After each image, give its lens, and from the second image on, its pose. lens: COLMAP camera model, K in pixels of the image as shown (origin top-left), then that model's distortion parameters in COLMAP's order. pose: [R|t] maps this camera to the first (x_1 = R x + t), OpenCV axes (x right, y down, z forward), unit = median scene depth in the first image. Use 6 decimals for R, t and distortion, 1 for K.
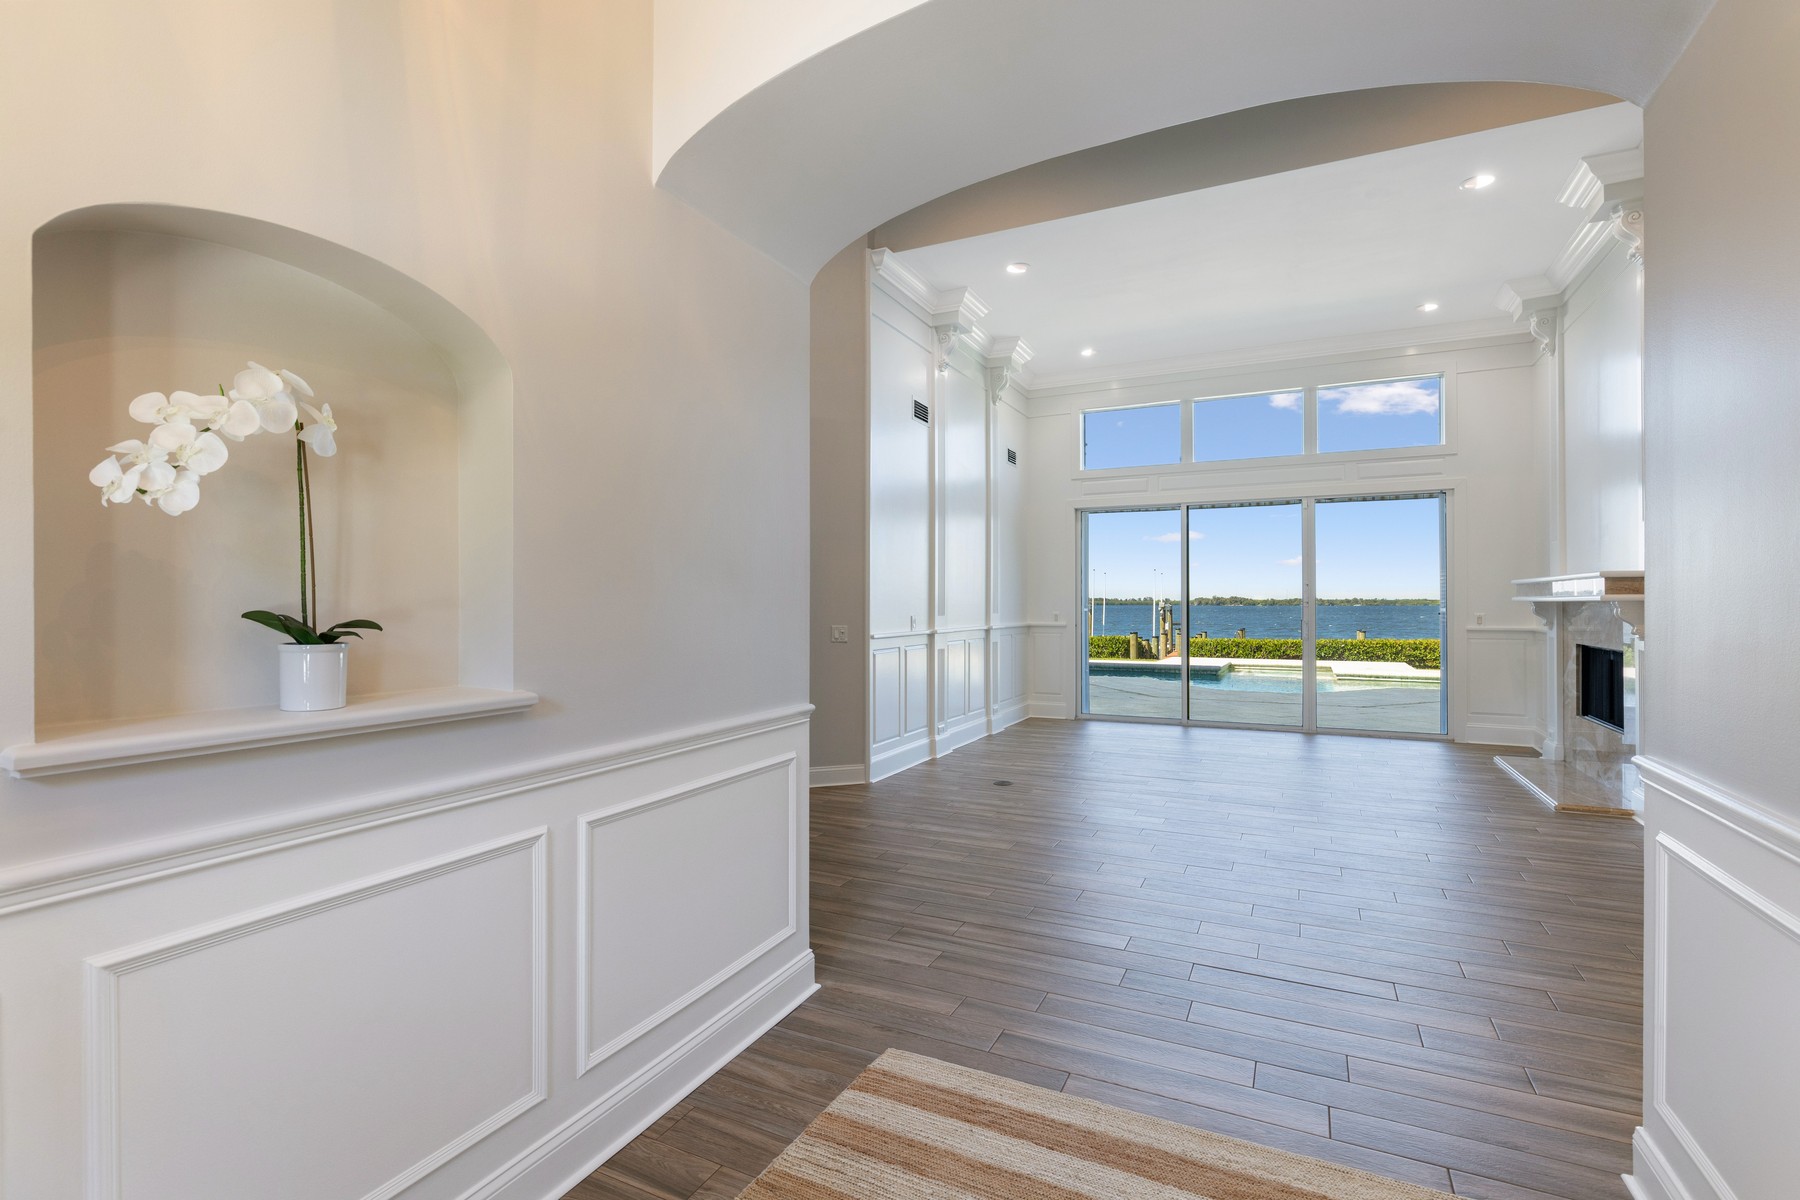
lens RADIAL K [[831.1, 0, 897.0], [0, 831.1, 595.5], [0, 0, 1]] dist [-0.000195, 0.000093]
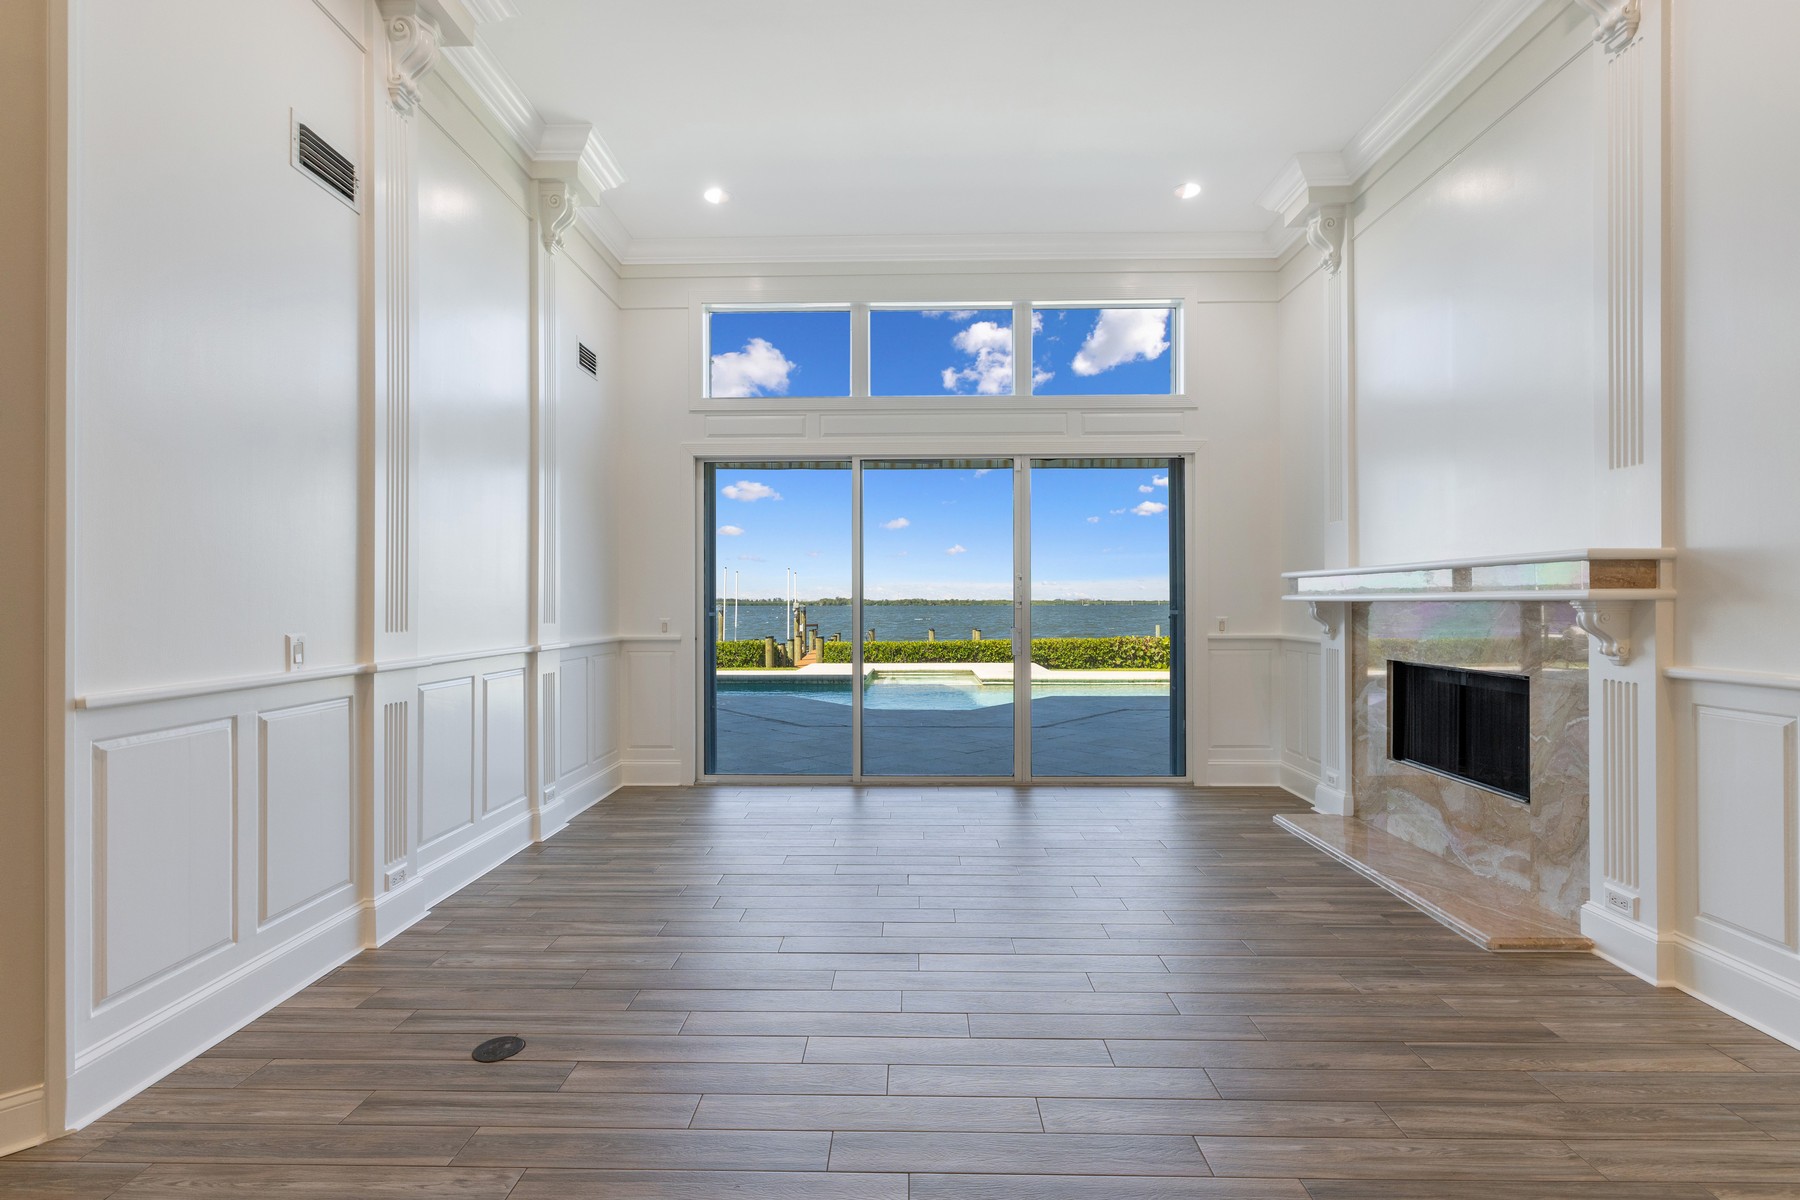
lens RADIAL K [[823.9, 0, 899.5], [0, 823.9, 602.1], [0, 0, 1]] dist [0.001722, 0.000441]
pose [[0.904419, 0.000034, 0.426646, 0.097190], [-0.003083, 0.999974, 0.006456, 0.003516], [-0.426635, -0.007154, 0.904396, 0.404972]]
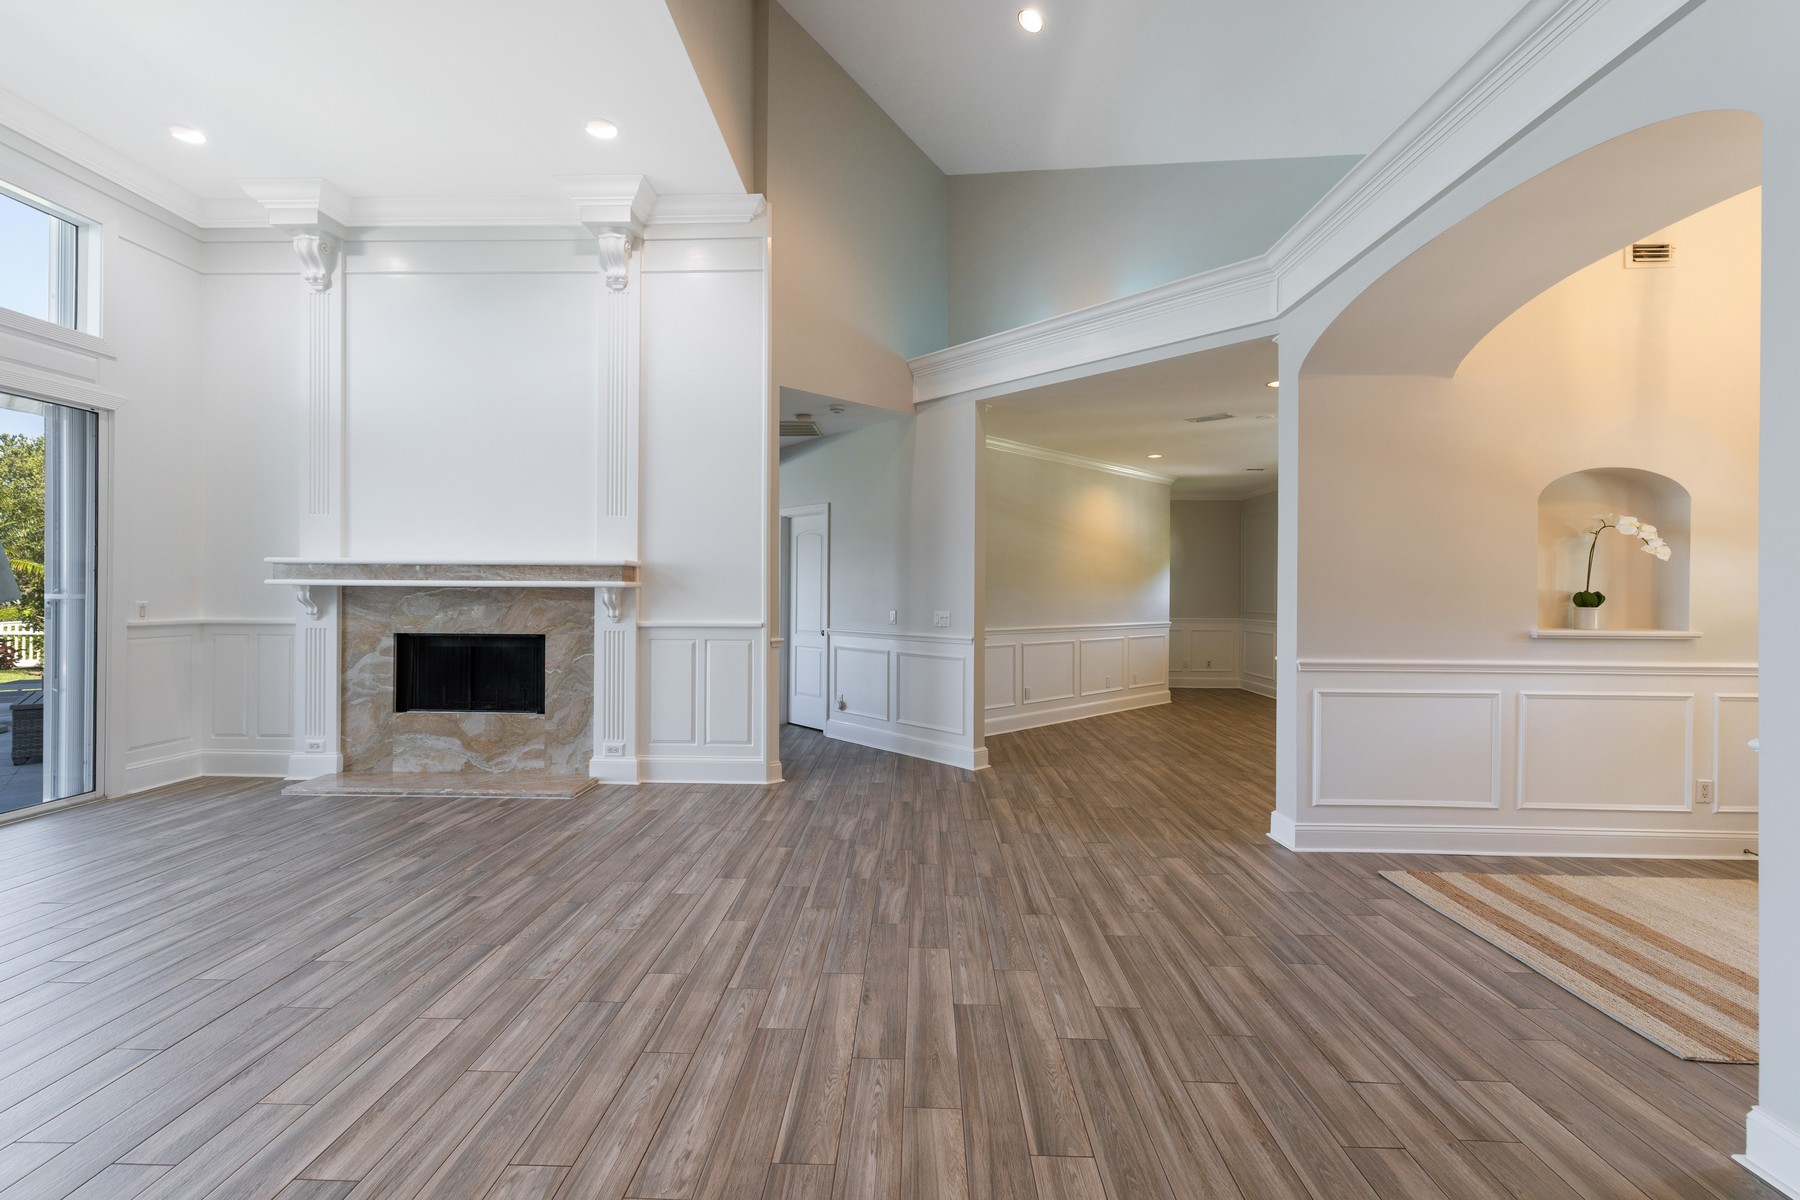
lens RADIAL K [[783.8, 0, 893.1], [0, 783.8, 585.9], [0, 0, 1]] dist [0.011162, -0.001643]
pose [[-0.412045, 0.005973, 0.911144, -0.138549], [-0.014826, 0.999802, -0.013260, 0.007760], [-0.911043, -0.018972, -0.411875, 0.653347]]
